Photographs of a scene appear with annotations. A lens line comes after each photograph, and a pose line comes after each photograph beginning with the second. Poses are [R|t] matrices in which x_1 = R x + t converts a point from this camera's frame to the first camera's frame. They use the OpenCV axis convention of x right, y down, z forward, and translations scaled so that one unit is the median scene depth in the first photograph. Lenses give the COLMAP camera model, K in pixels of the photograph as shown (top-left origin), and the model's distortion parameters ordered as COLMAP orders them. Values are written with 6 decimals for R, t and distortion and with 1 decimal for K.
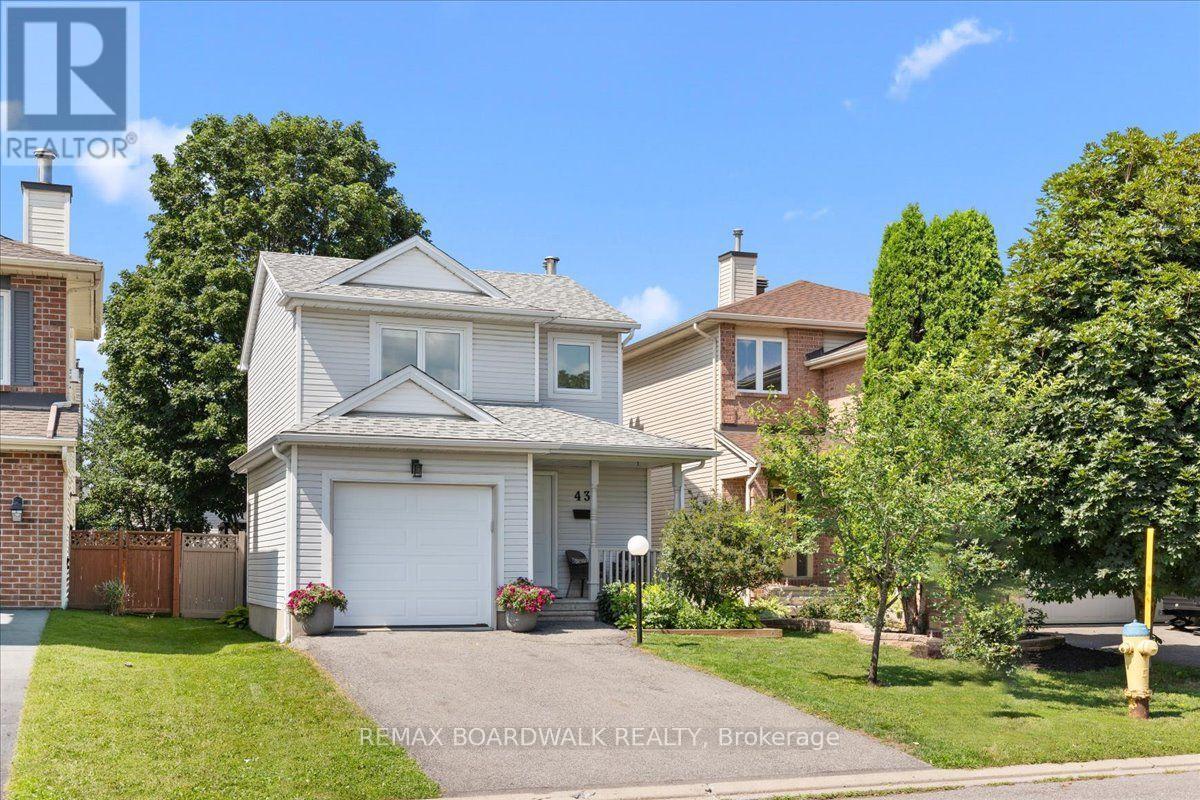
lens RADIAL K [[1333.4, 0, 602.6], [0, 1333.4, 398.3], [0, 0, 1]] dist [-0.014641, 0.000000]
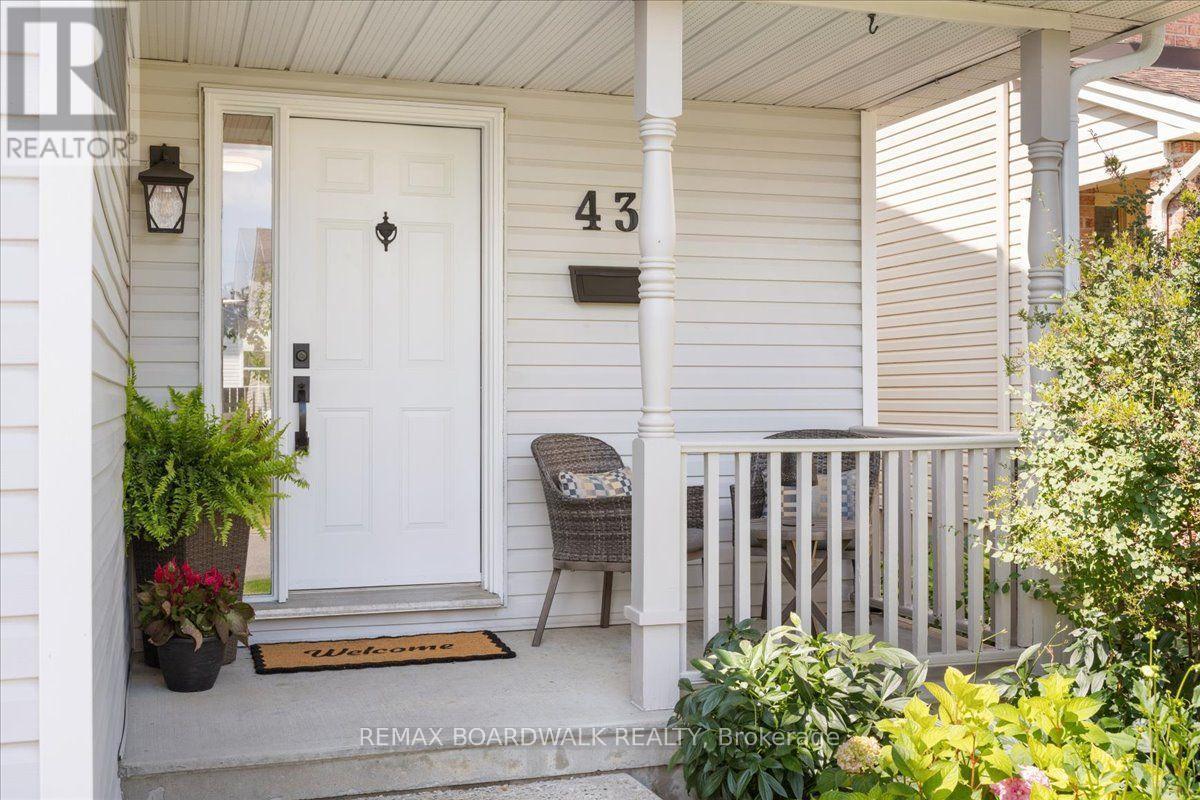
lens RADIAL K [[1333.4, 0, 599.0], [0, 1333.4, 395.3], [0, 0, 1]] dist [-0.014641, 0.000000]
pose [[0.999138, -0.002565, -0.041441, -0.007891], [0.008034, 0.991169, 0.132360, 0.088506], [0.040735, -0.132579, 0.990335, 0.897769]]
